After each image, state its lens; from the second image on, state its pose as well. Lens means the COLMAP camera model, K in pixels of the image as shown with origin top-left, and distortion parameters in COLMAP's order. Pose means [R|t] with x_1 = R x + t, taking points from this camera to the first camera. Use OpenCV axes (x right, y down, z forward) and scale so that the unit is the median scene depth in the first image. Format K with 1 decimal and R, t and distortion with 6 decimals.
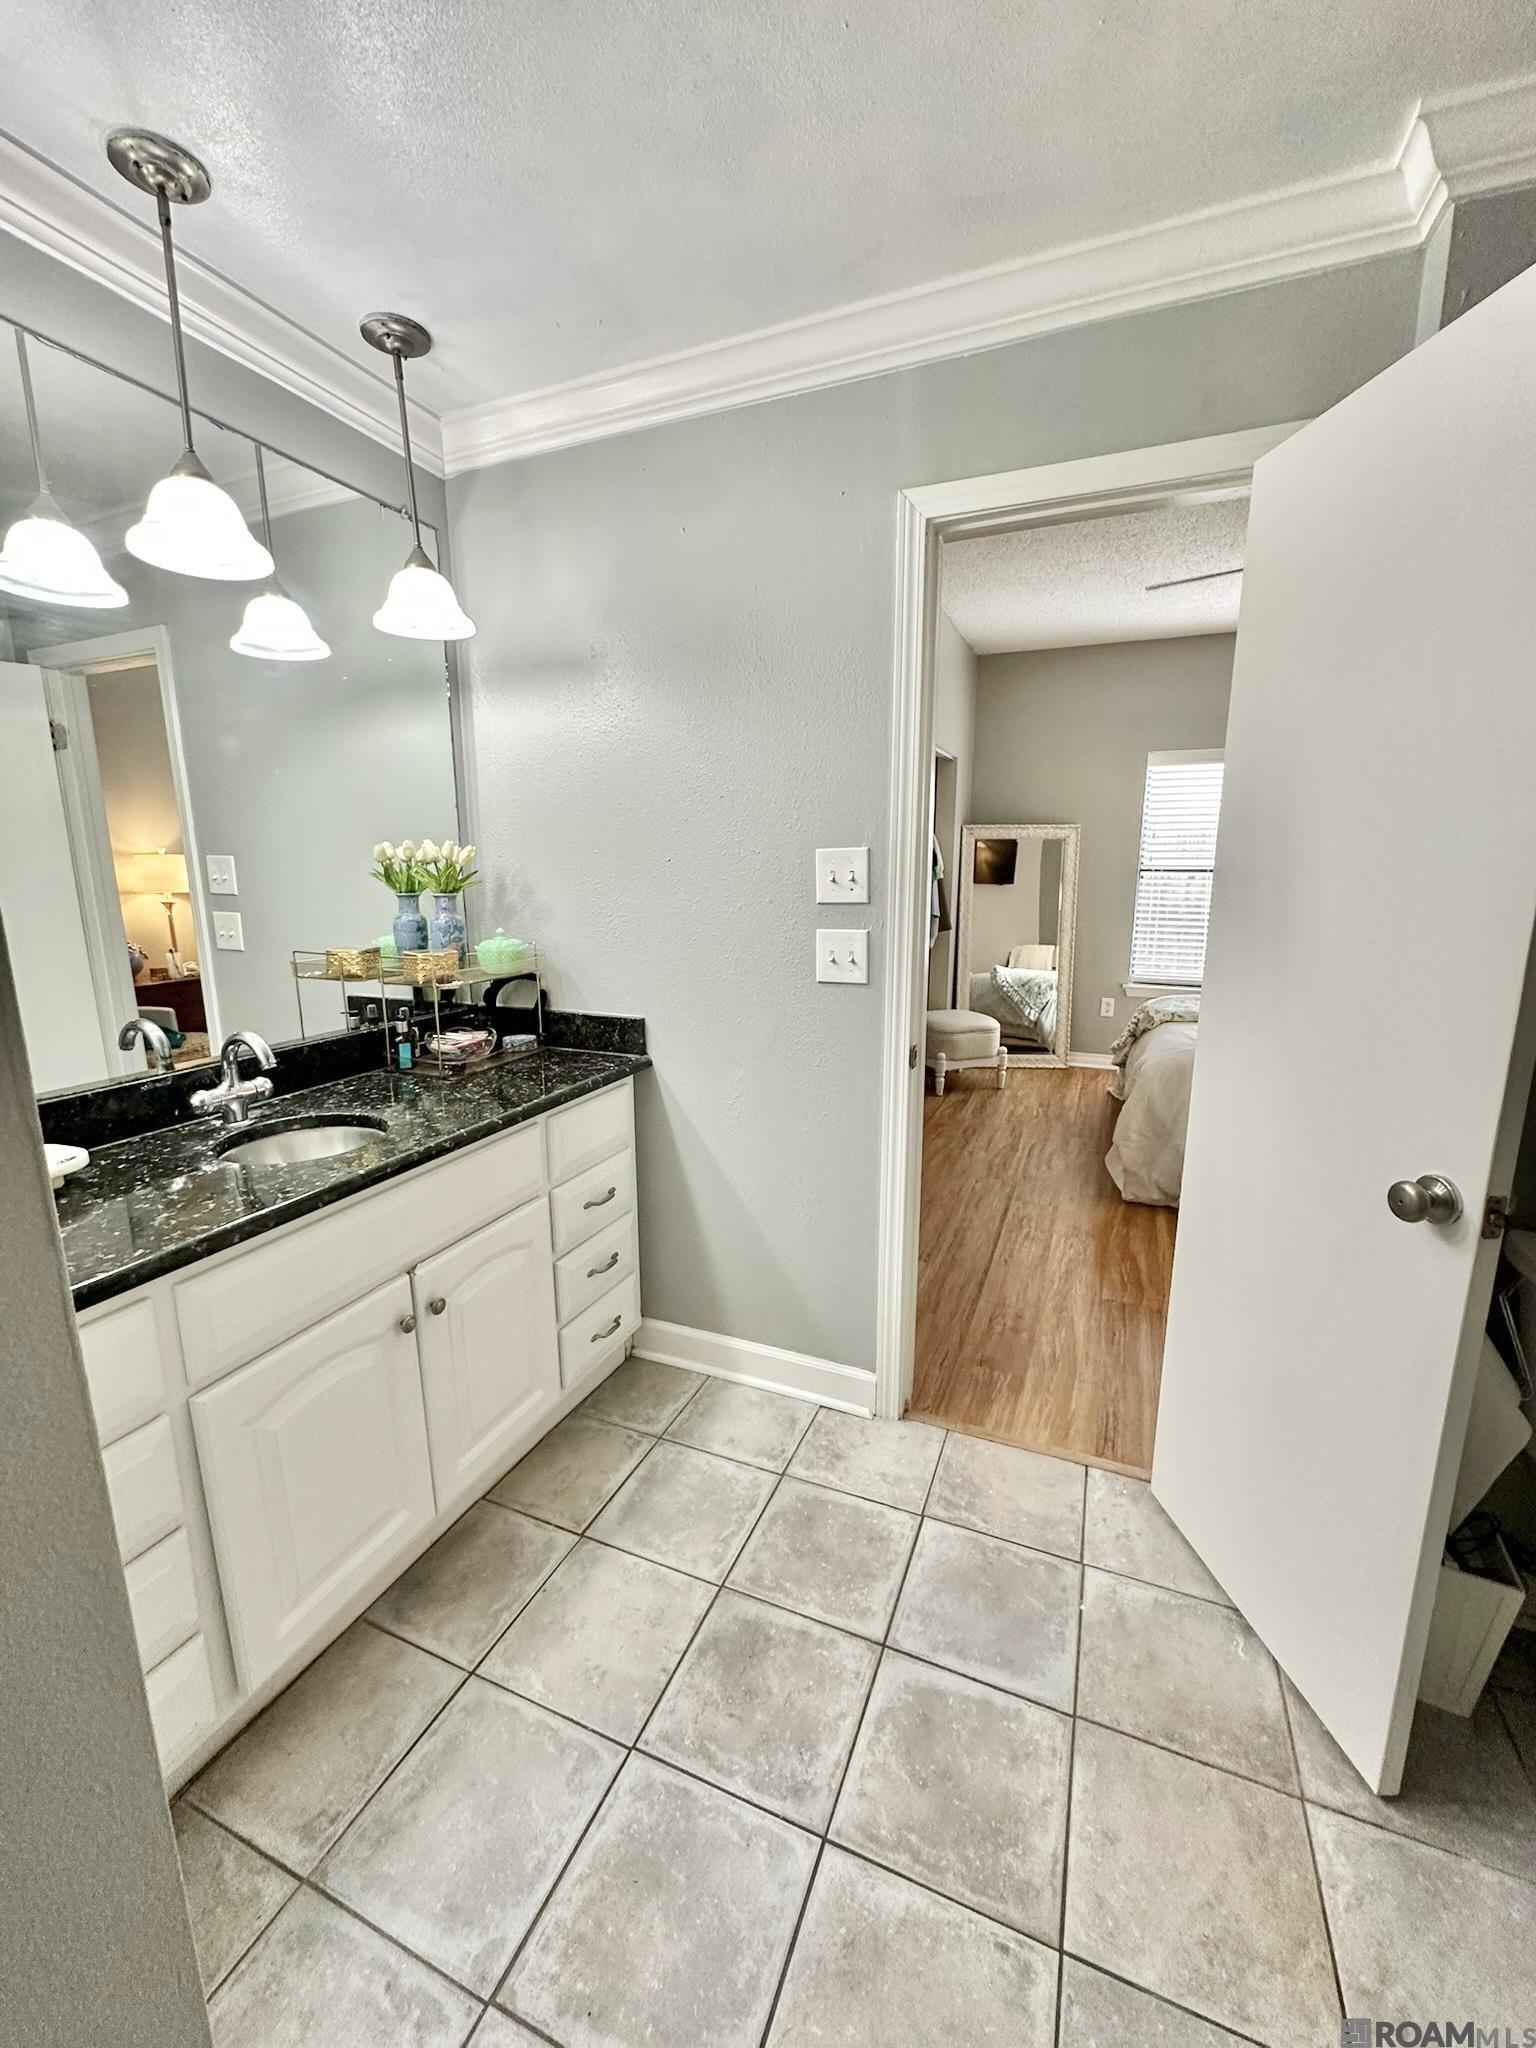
lens RADIAL K [[824.0, 0, 768.0], [0, 824.0, 1024.0], [0, 0, 1]] dist [-0.000203, 0.000455]
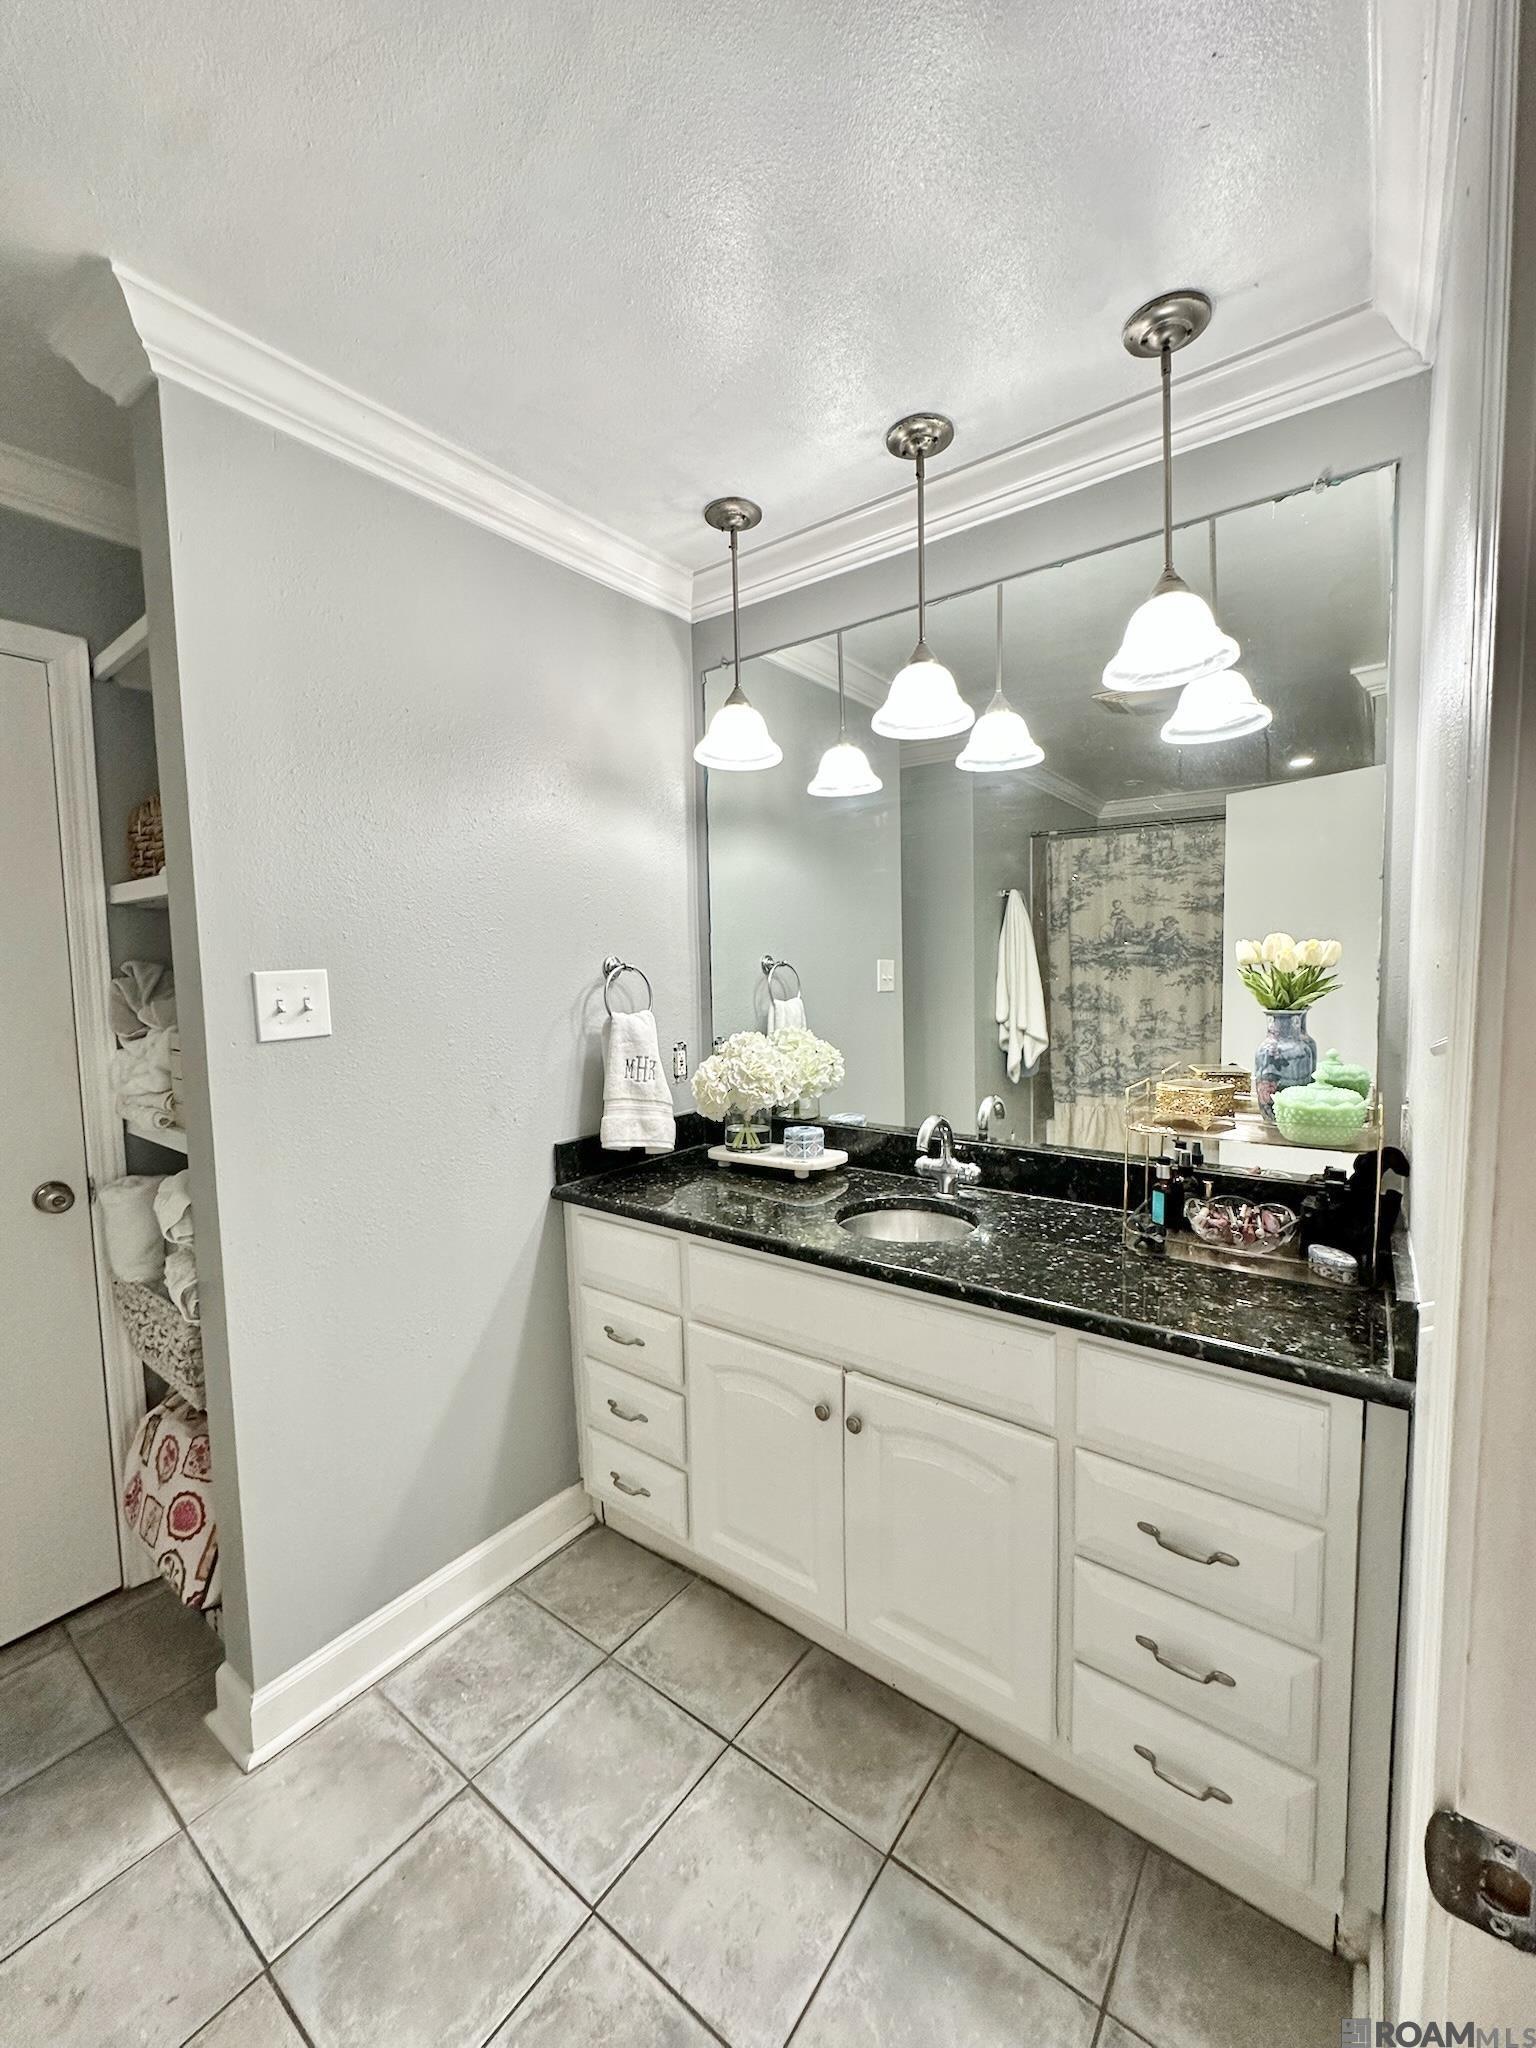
lens RADIAL K [[824.0, 0, 768.0], [0, 824.0, 1024.0], [0, 0, 1]] dist [-0.000203, 0.000455]
pose [[-0.245143, 0.082463, -0.965974, 0.480951], [-0.162235, 0.978837, 0.124733, -0.206266], [0.955816, 0.187292, -0.226576, 0.953662]]
